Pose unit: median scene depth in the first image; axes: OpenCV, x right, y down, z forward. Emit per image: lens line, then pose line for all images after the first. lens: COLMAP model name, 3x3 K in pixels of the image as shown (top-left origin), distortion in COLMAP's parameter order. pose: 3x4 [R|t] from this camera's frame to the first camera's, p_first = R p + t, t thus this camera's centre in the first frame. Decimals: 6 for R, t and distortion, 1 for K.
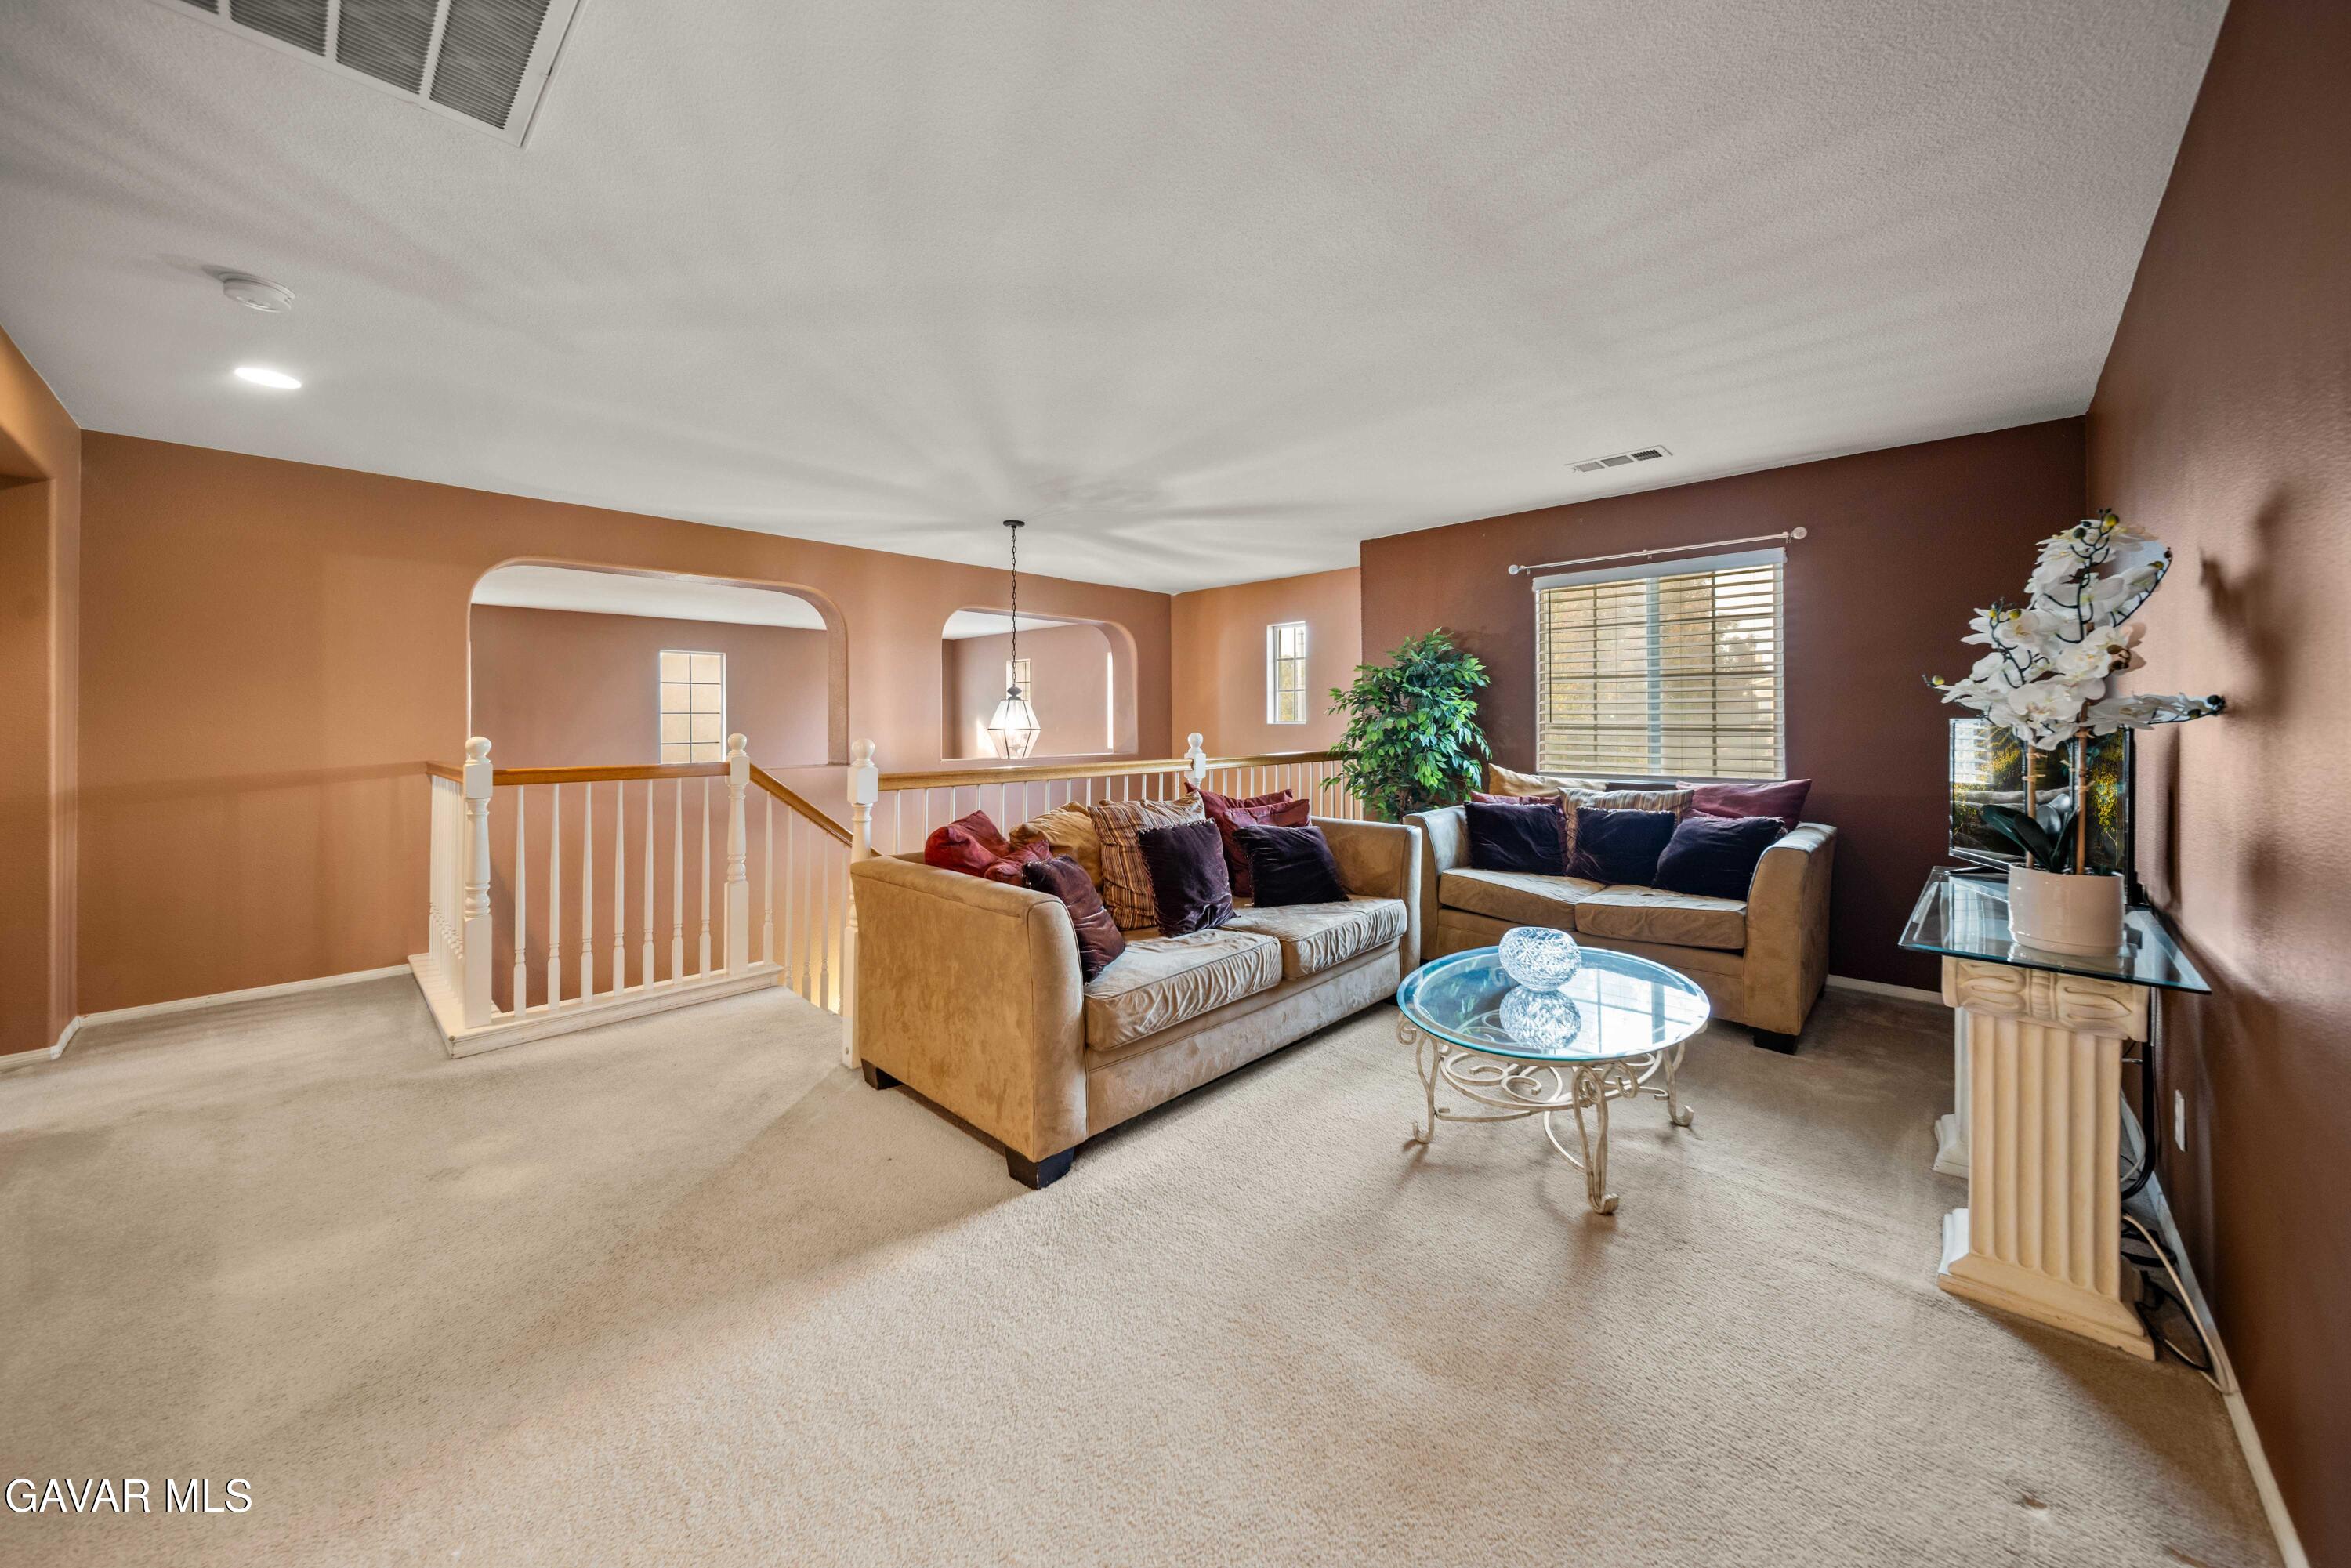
lens RADIAL K [[824.5, 0, 1163.4], [0, 824.5, 710.4], [0, 0, 1]] dist [-0.000133, -0.001125]
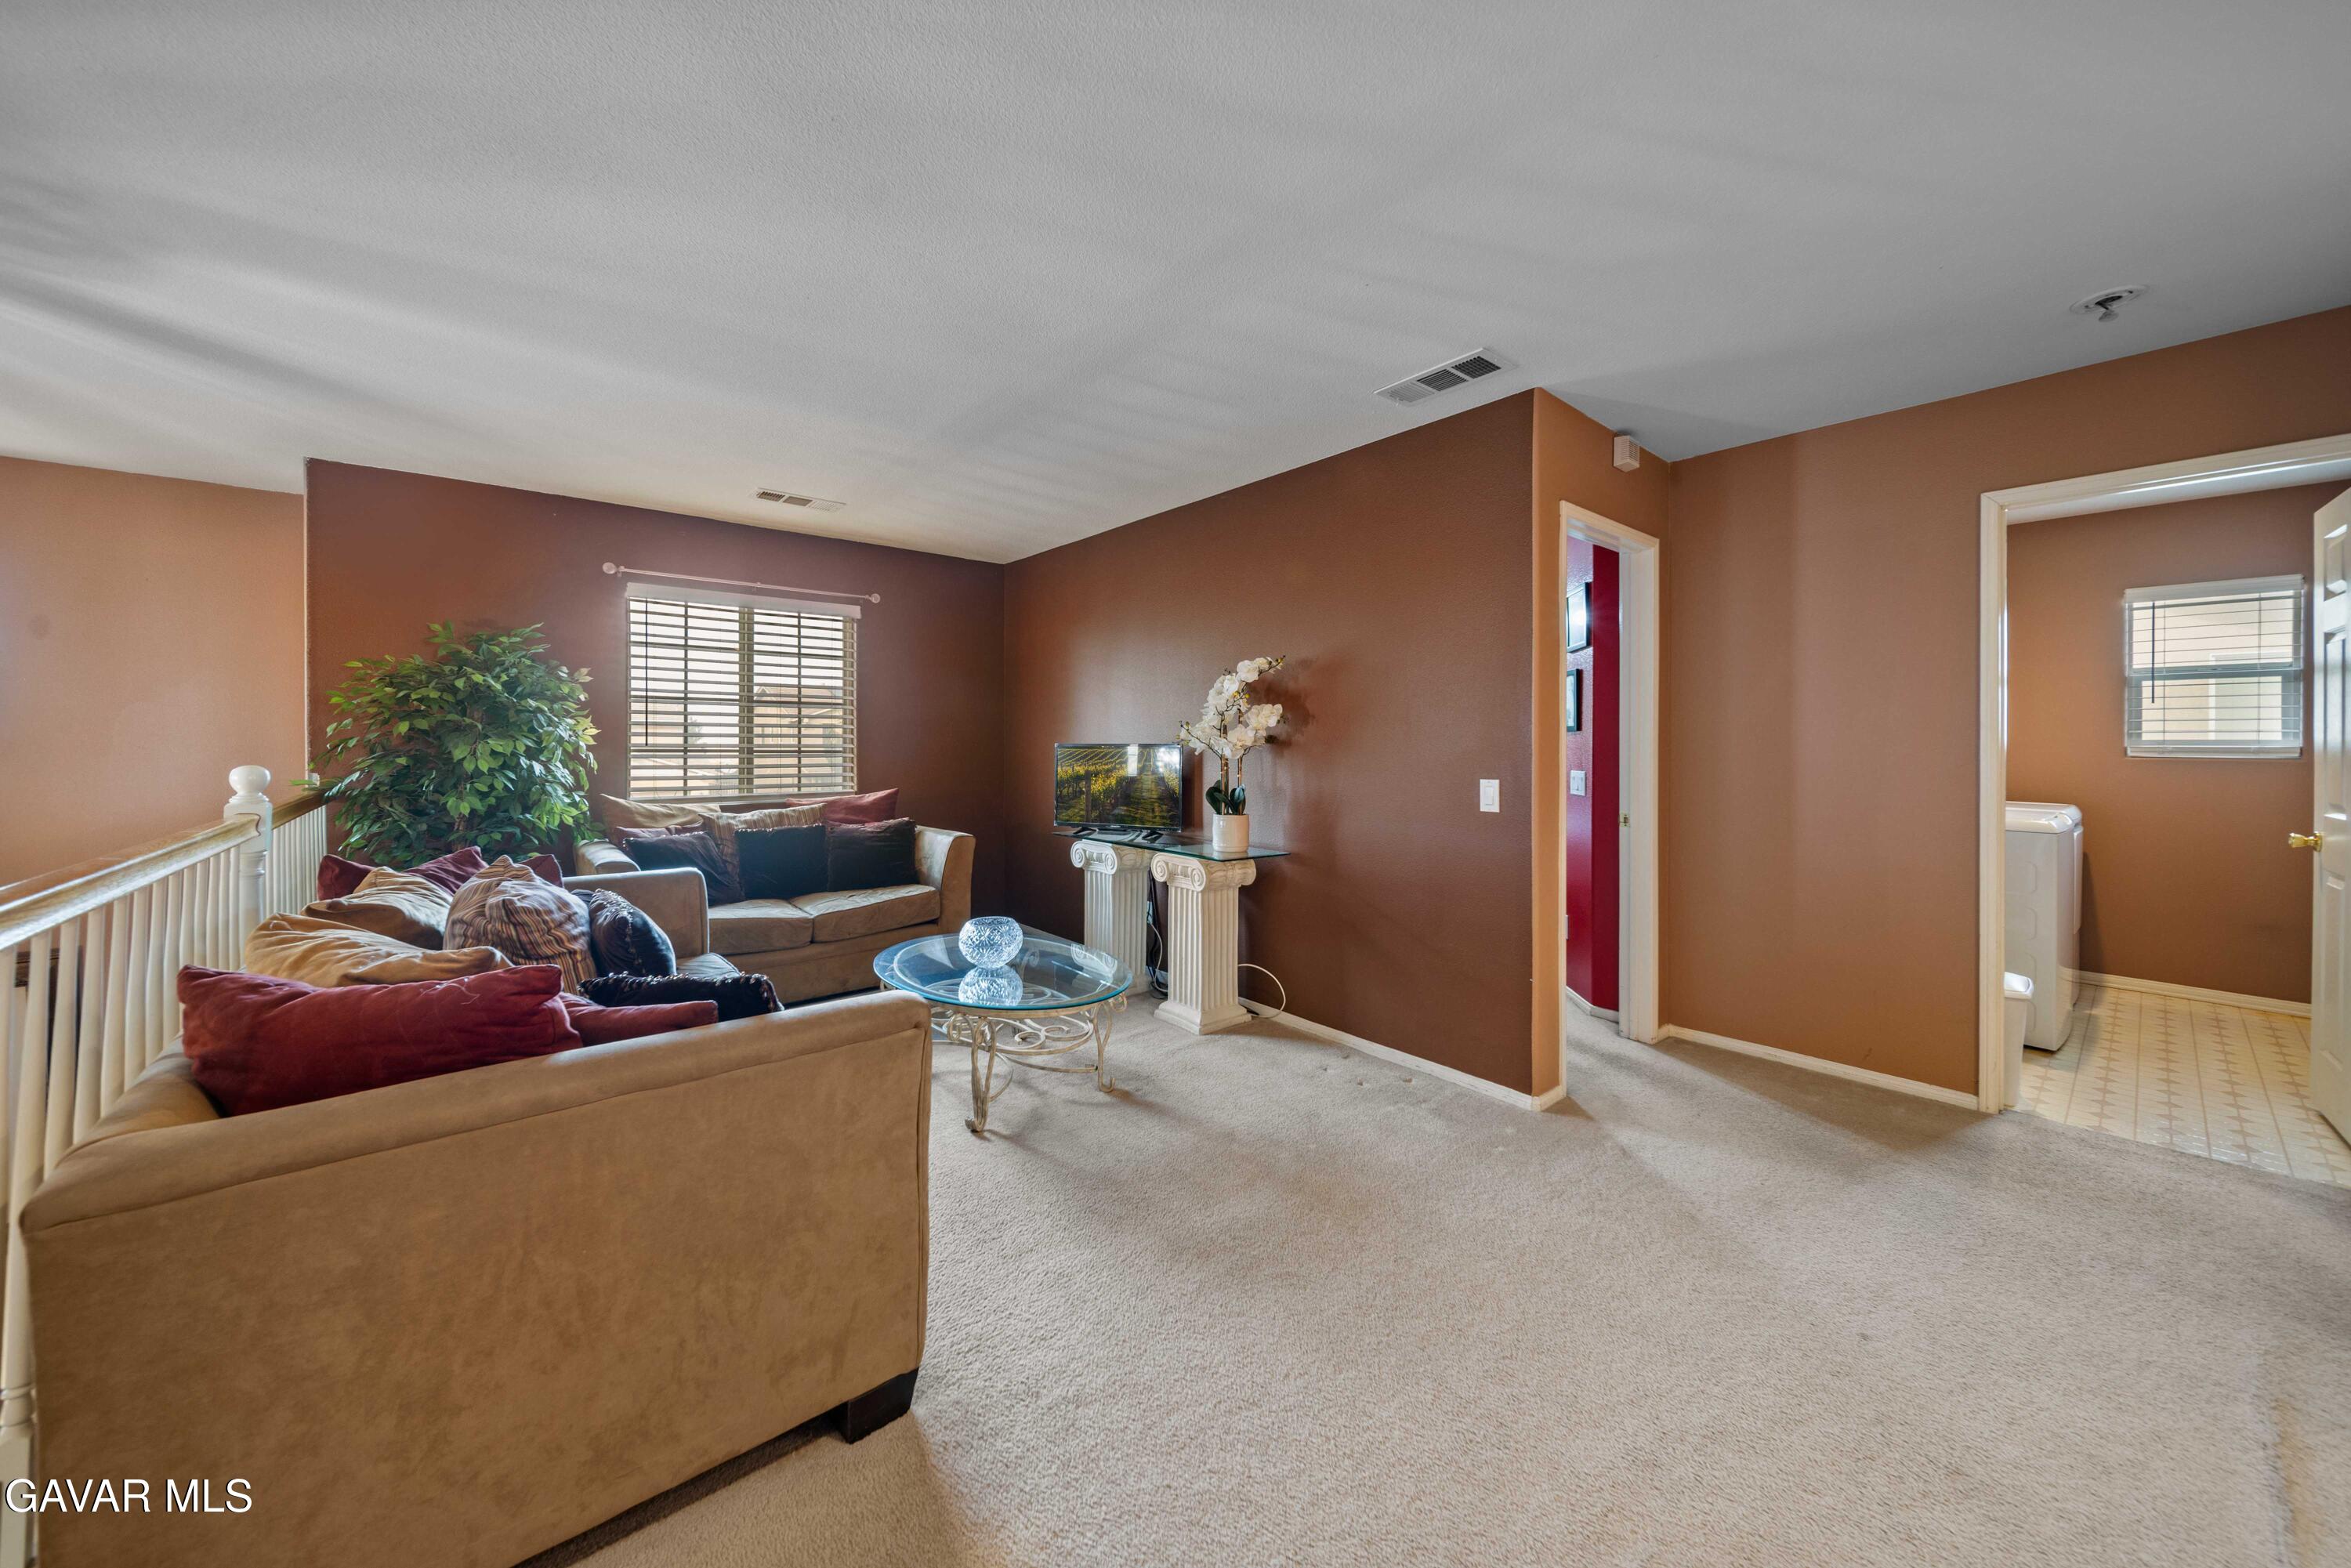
lens RADIAL K [[824.5, 0, 1175.5], [0, 824.5, 735.9], [0, 0, 1]] dist [-0.000133, -0.001125]
pose [[0.112045, 0.012005, 0.993631, -0.429241], [-0.016097, 0.999818, -0.010265, 0.005555], [-0.993573, -0.014845, 0.112218, 0.362209]]
